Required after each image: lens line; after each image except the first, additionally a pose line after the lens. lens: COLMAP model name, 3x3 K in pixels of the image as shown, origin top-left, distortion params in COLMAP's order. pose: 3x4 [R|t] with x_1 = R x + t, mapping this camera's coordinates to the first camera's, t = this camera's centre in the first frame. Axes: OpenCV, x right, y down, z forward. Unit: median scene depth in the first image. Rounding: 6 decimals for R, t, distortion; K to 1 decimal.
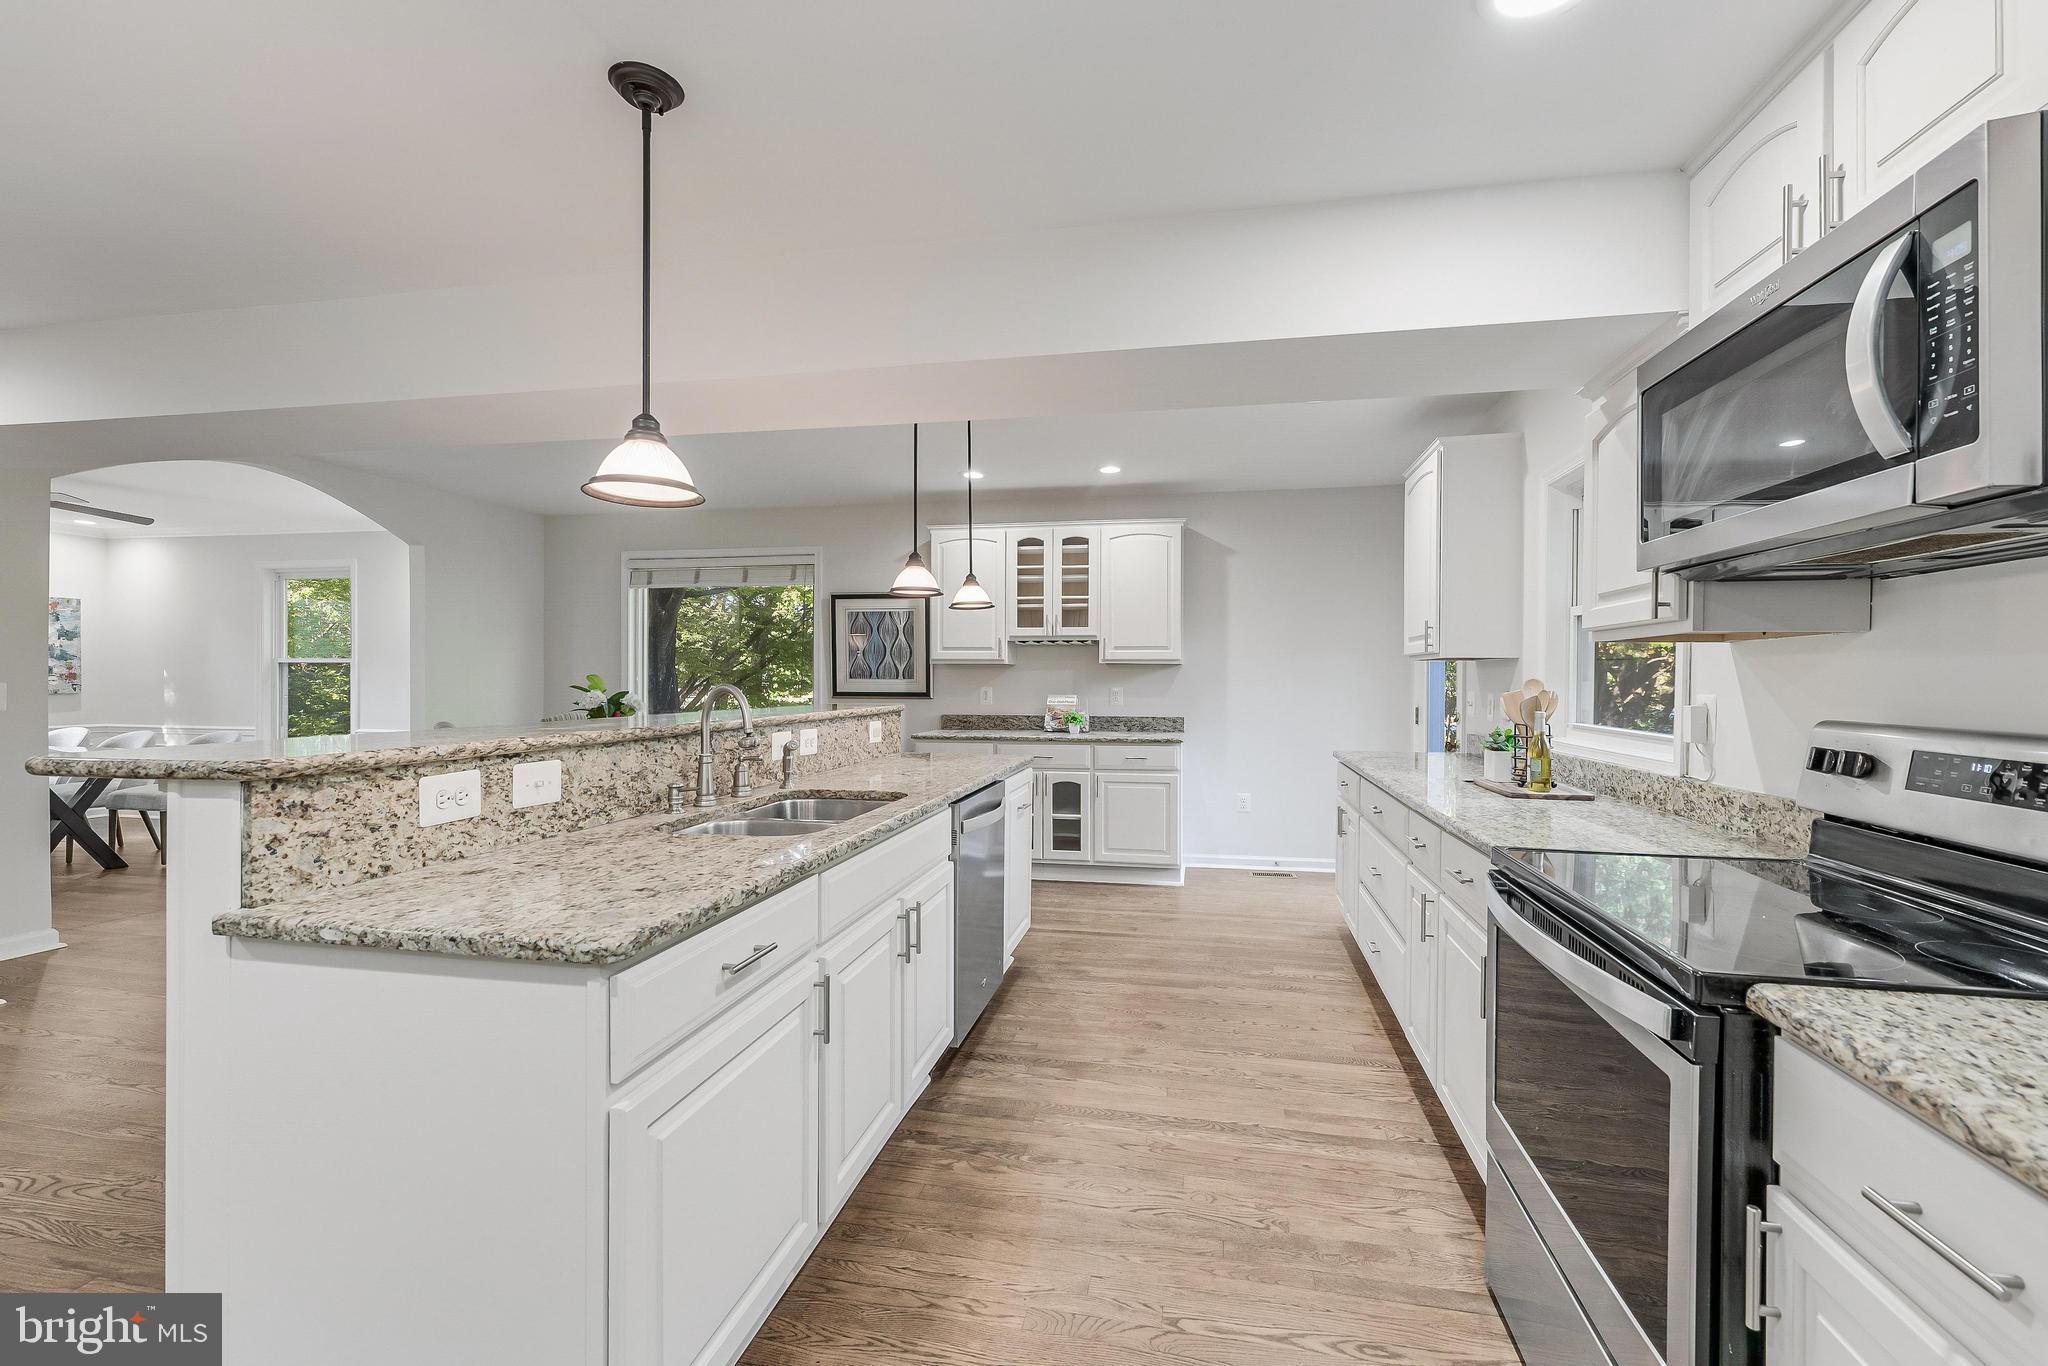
lens RADIAL K [[833.0, 0, 1024.4], [0, 833.0, 684.2], [0, 0, 1]] dist [0.004215, -0.000717]
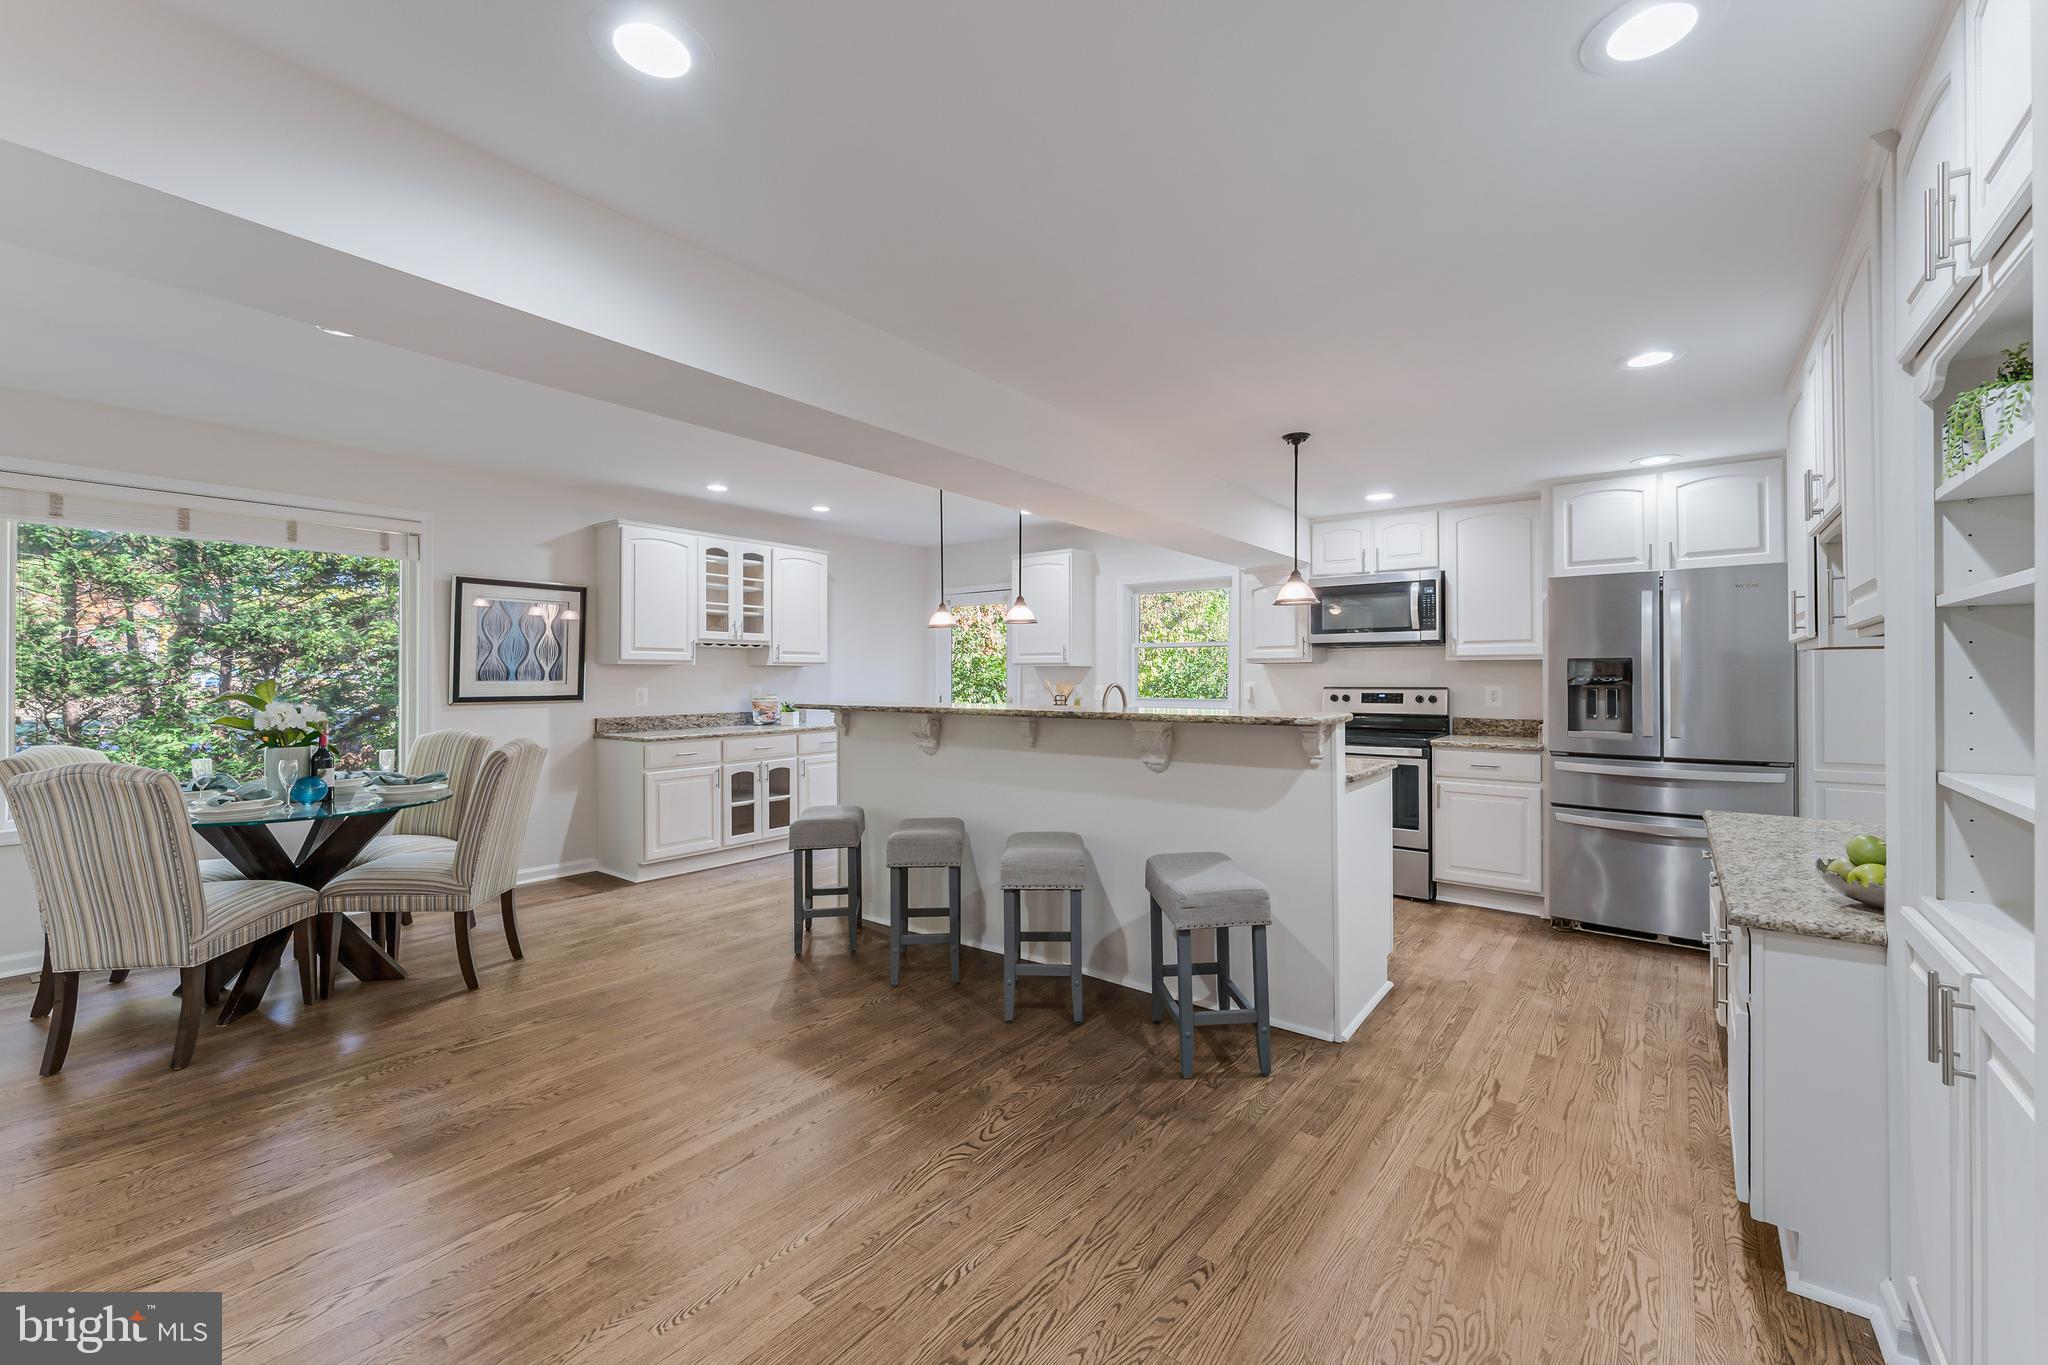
lens RADIAL K [[833.0, 0, 1028.8], [0, 833.0, 675.7], [0, 0, 1]] dist [0.004215, -0.000717]
pose [[0.439847, -0.002752, 0.898068, -1.252536], [0.012357, 0.999919, -0.002988, -0.004422], [-0.897988, 0.012412, 0.439846, 0.268869]]
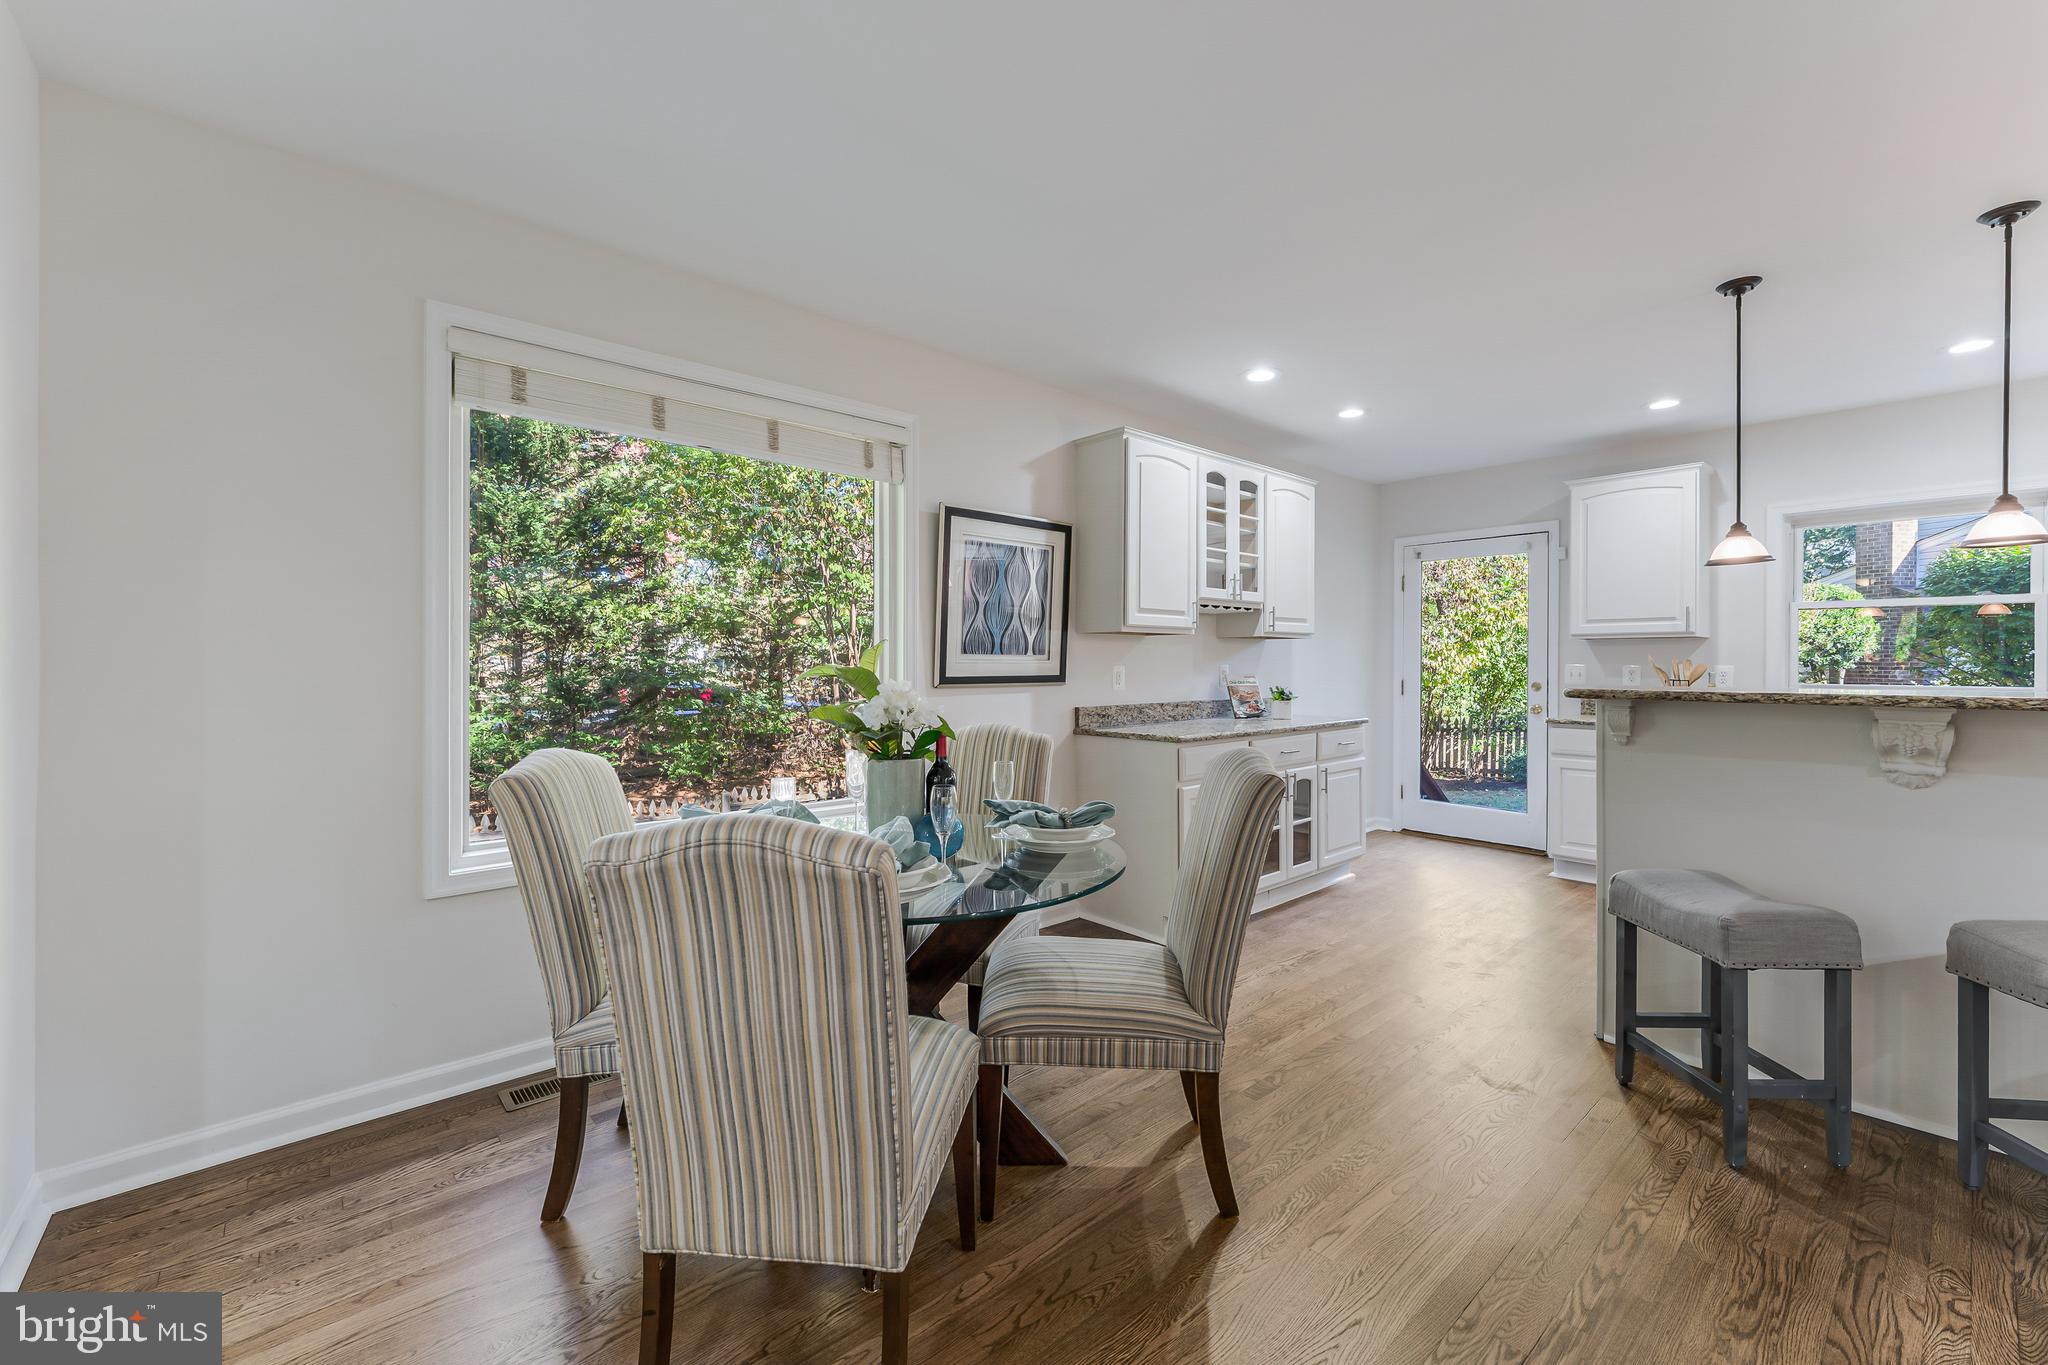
lens RADIAL K [[833.0, 0, 1048.2], [0, 833.0, 659.4], [0, 0, 1]] dist [0.004215, -0.000717]
pose [[0.587030, -0.001599, 0.809564, -1.142283], [0.010156, 0.999934, -0.005390, 0.001309], [-0.809501, 0.011386, 0.587007, 1.078349]]
